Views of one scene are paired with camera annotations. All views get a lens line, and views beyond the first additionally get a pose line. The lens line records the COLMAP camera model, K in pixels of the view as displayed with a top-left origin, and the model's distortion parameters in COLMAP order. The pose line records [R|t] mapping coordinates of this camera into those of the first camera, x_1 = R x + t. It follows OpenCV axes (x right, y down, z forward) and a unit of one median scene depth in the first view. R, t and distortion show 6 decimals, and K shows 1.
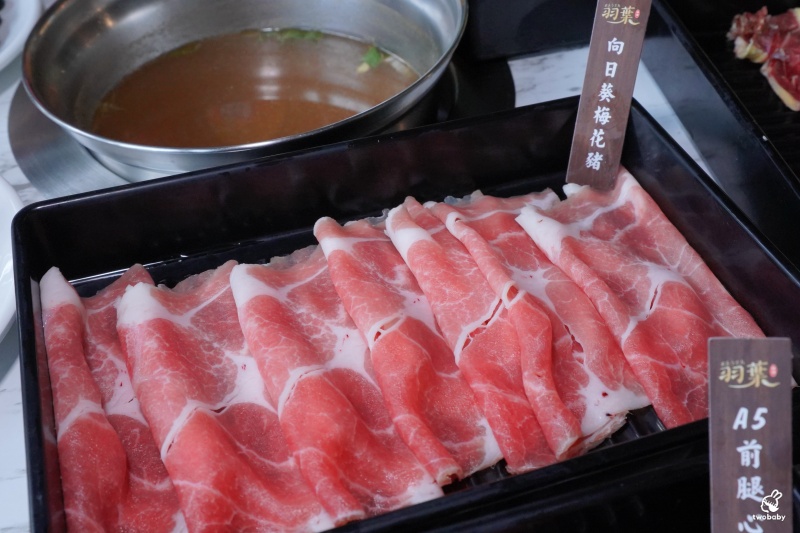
lens RADIAL K [[961.7, 0, 400.0], [0, 961.7, 266.5], [0, 0, 1]] dist [0.011110, -0.018931]
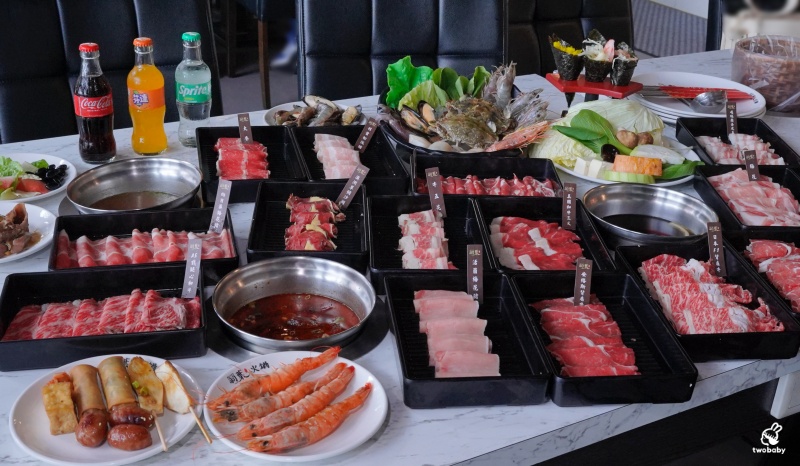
lens RADIAL K [[943.7, 0, 400.0], [0, 943.7, 233.0], [0, 0, 1]] dist [-0.022370, -0.035916]
pose [[0.995170, 0.087672, -0.044170, 1.276035], [-0.096593, 0.954784, -0.281172, 1.030782], [0.017522, 0.284080, 0.958640, -2.883919]]
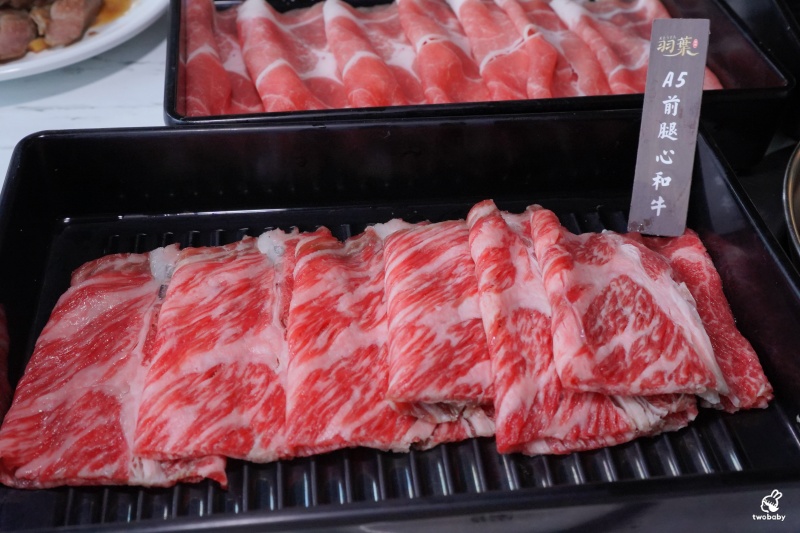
lens RADIAL K [[961.7, 0, 400.0], [0, 961.7, 266.5], [0, 0, 1]] dist [0.011110, -0.018931]
pose [[0.984069, 0.145559, -0.102077, 0.122468], [-0.147474, 0.989000, -0.011426, 0.391711], [0.099291, 0.026298, 0.994711, -0.320143]]
